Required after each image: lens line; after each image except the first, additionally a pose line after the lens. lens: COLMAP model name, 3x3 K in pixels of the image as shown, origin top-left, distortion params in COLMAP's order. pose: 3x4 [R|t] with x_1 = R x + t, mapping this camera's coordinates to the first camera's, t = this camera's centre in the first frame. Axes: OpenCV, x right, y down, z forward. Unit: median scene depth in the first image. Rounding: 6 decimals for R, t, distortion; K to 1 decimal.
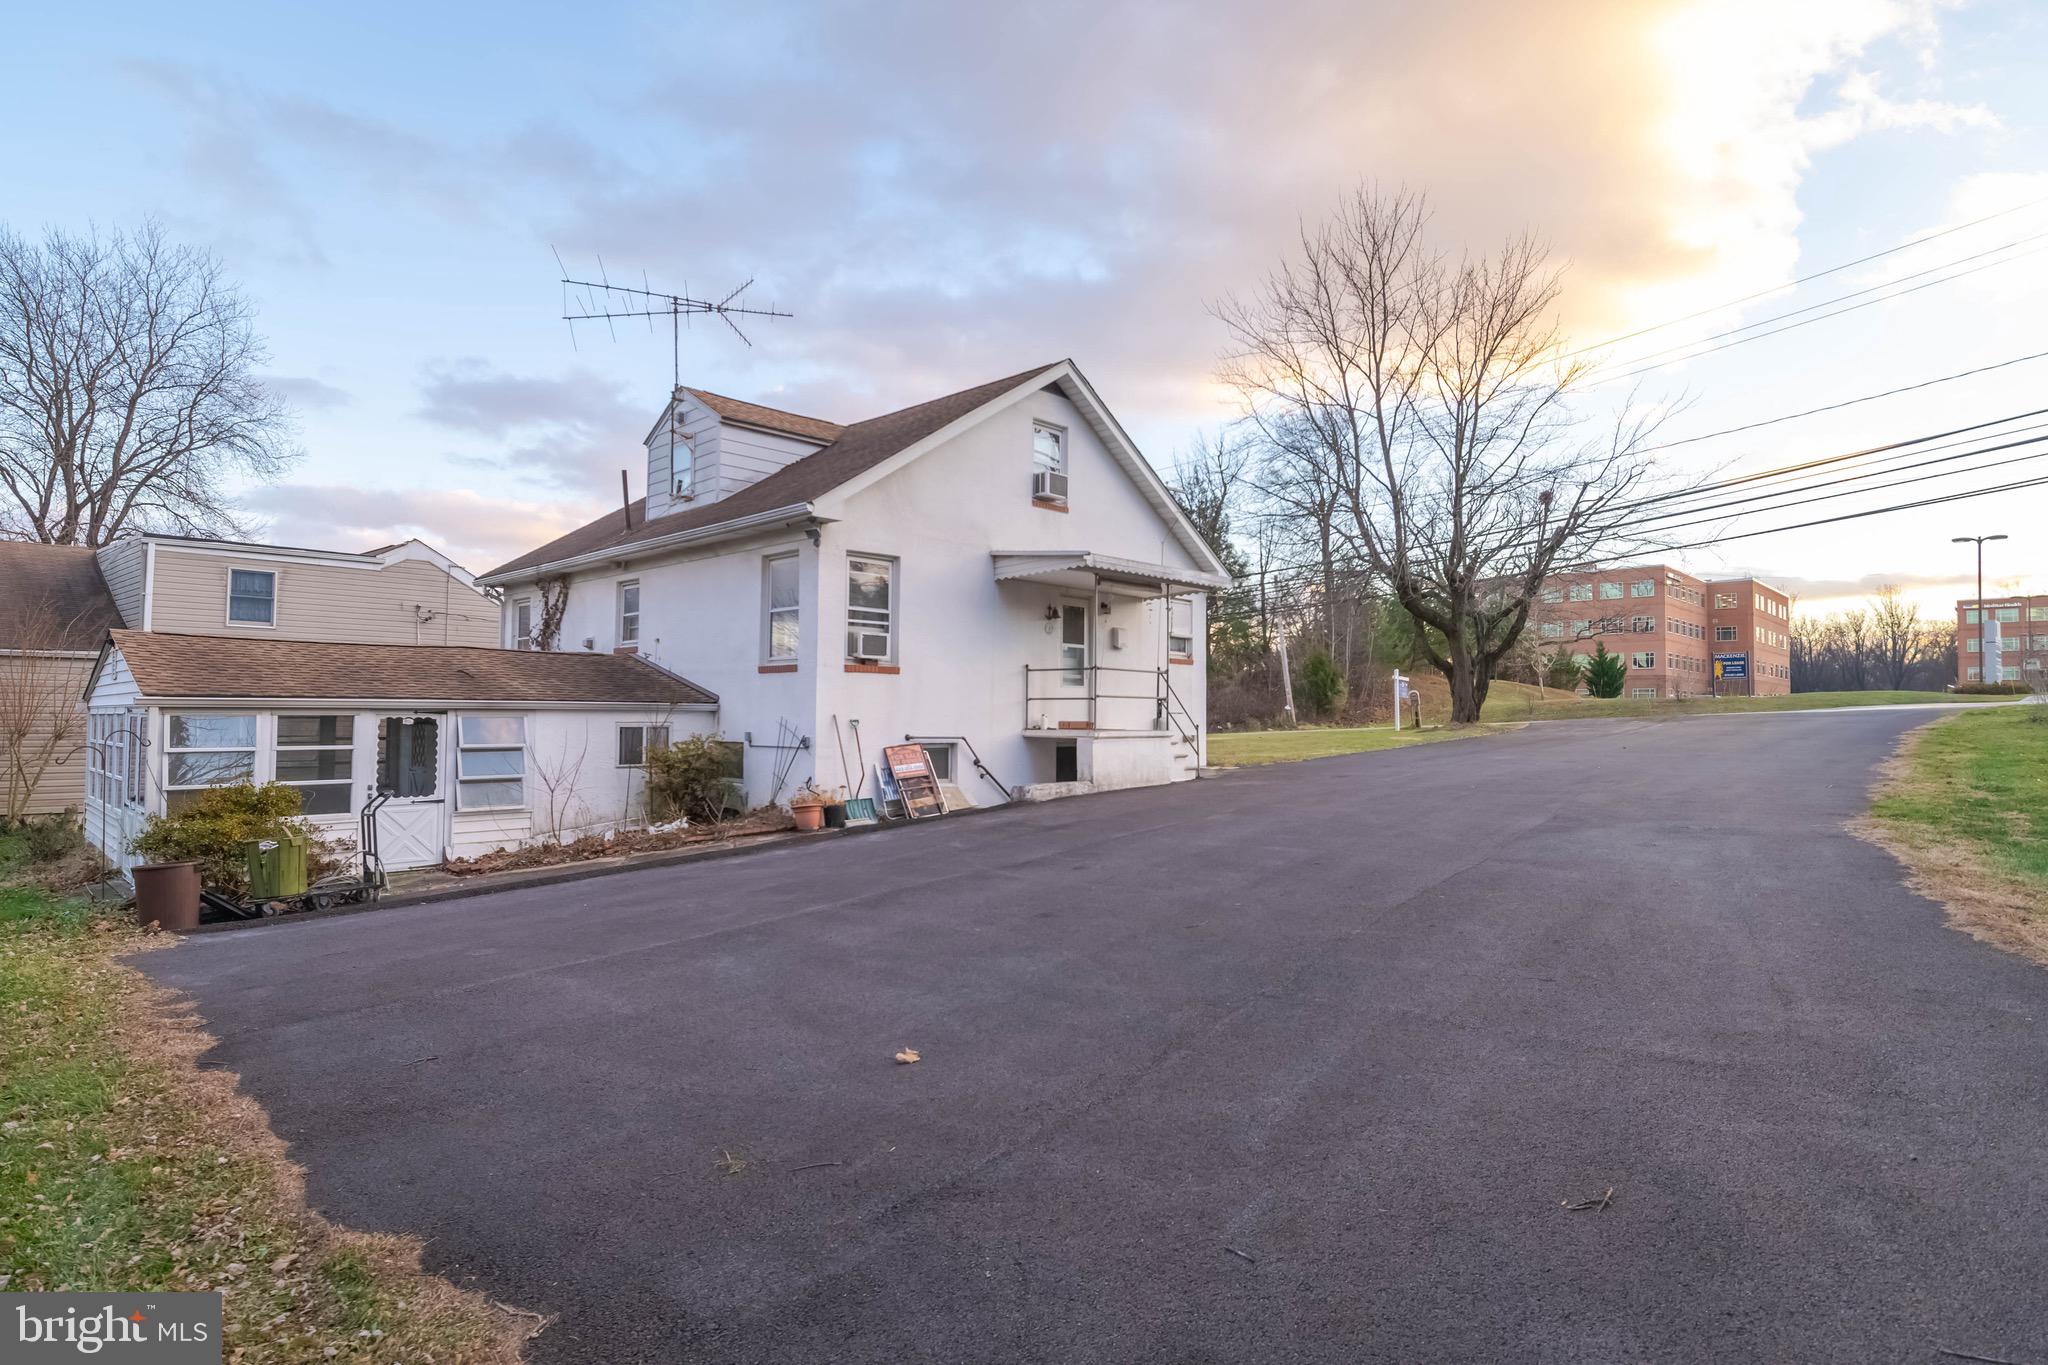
lens RADIAL K [[1055.8, 0, 1035.4], [0, 1055.8, 675.1], [0, 0, 1]] dist [0.003699, -0.008425]
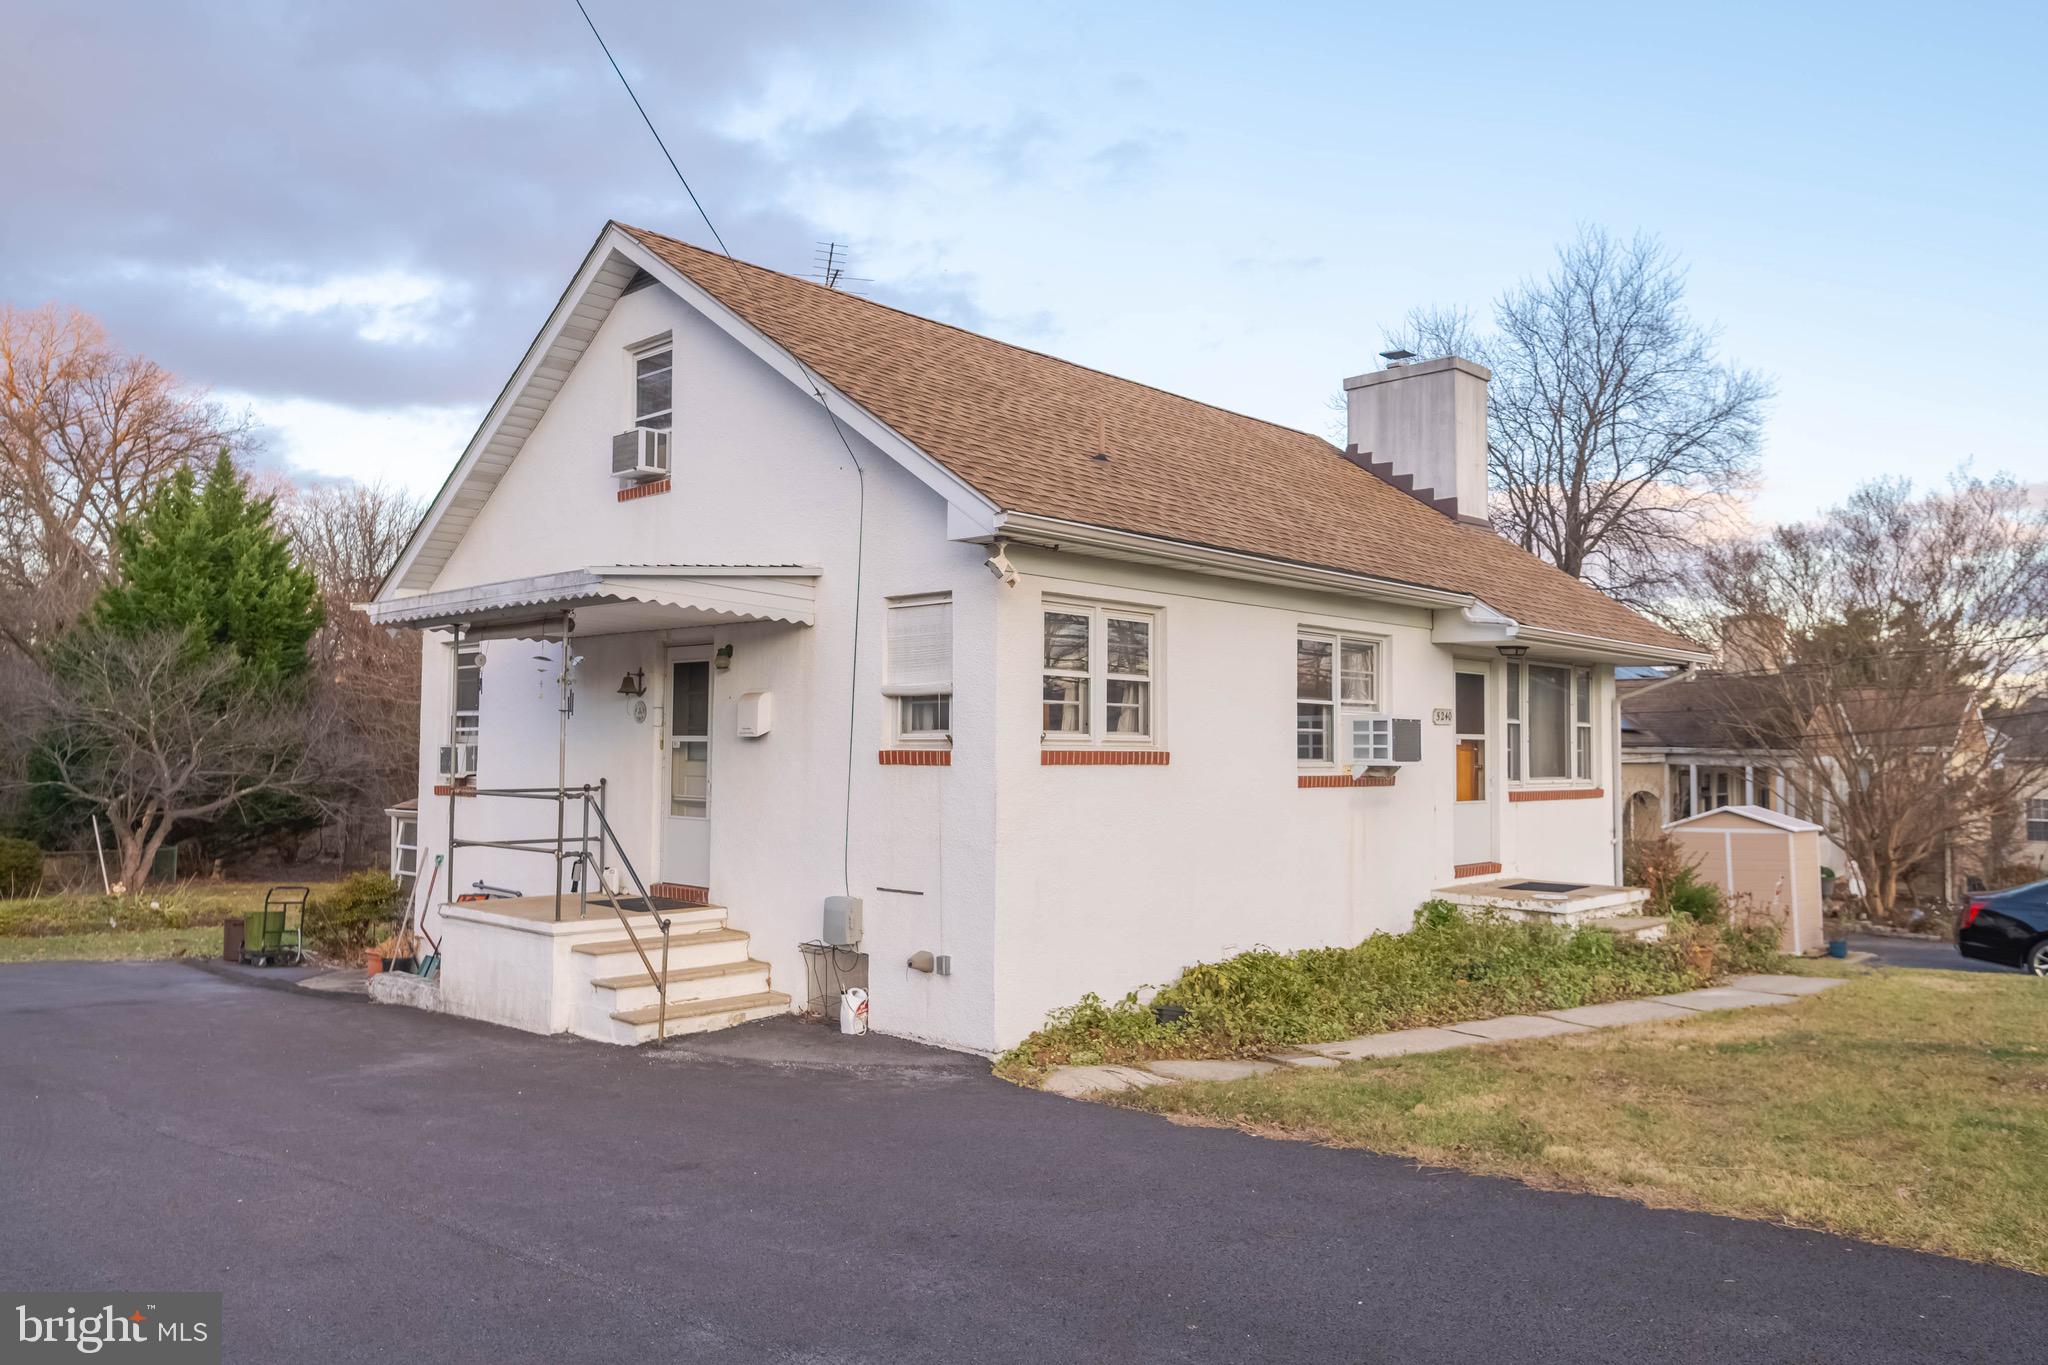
lens RADIAL K [[1432.9, 0, 1030.0], [0, 1432.9, 685.8], [0, 0, 1]] dist [0.024865, 0.000734]
pose [[-0.006114, -0.053051, -0.998573, 0.741993], [0.031976, 0.998071, -0.053220, -0.010904], [0.999470, -0.032256, -0.004406, 1.176962]]
